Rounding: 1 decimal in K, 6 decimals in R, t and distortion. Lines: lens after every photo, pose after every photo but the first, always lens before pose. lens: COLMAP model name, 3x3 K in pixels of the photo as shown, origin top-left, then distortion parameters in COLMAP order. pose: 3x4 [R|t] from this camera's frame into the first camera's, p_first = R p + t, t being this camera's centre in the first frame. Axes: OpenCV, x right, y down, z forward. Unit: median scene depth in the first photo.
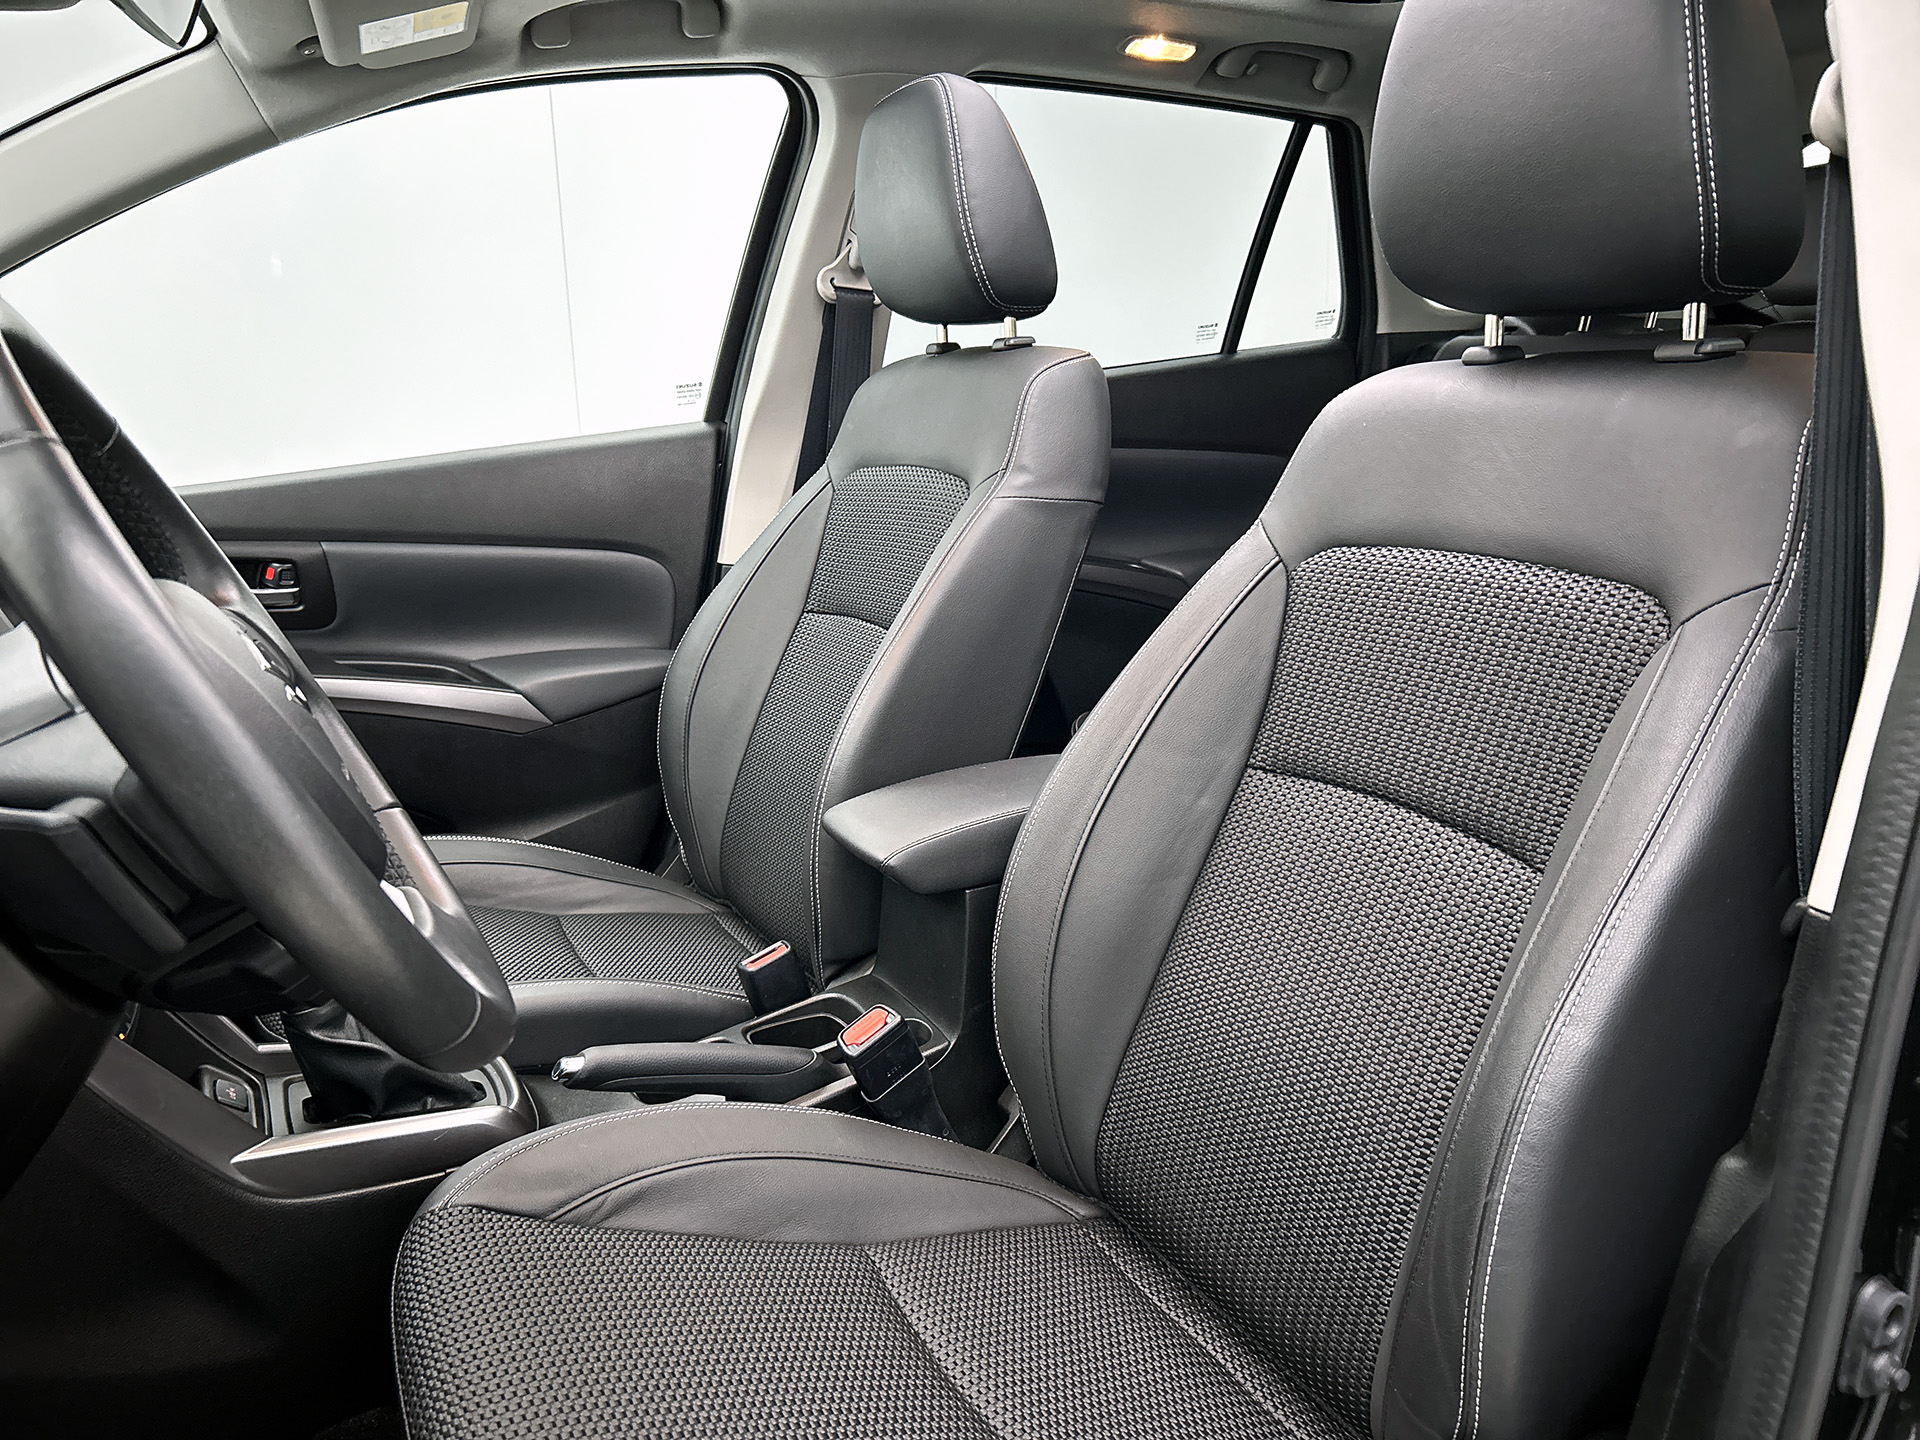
lens RADIAL K [[1417.7, 0, 971.6], [0, 1417.7, 709.1], [0, 0, 1]] dist [0.054083, -0.072058]
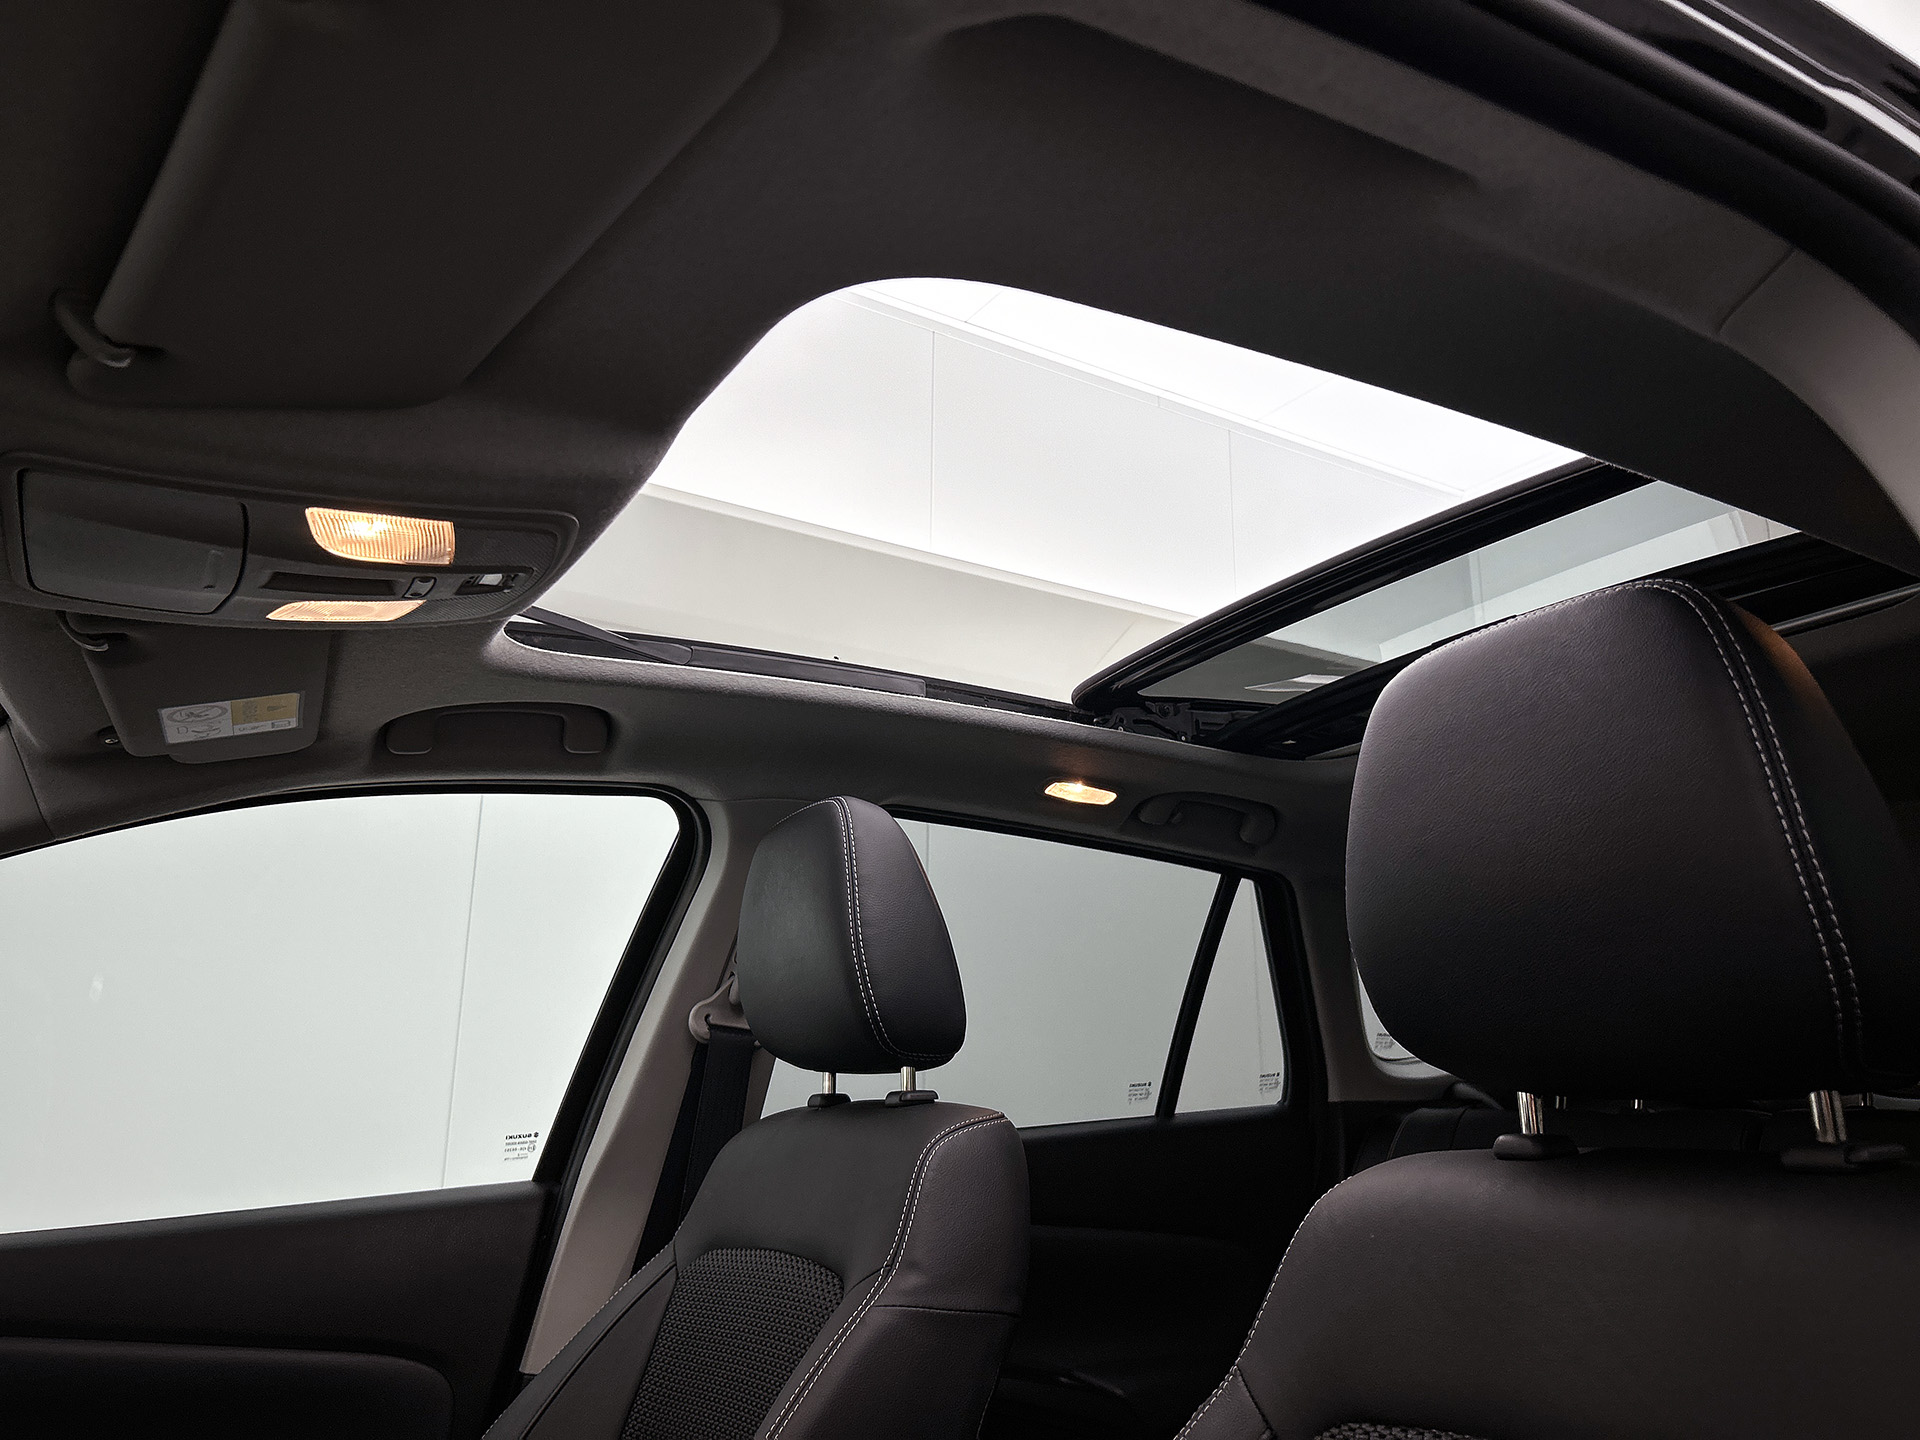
lens RADIAL K [[1417.7, 0, 971.6], [0, 1417.7, 709.1], [0, 0, 1]] dist [0.054083, -0.072058]
pose [[0.998093, 0.046580, 0.040507, 0.019044], [-0.020726, 0.870986, -0.490870, -0.046287], [-0.058145, 0.489094, 0.870291, 0.159547]]
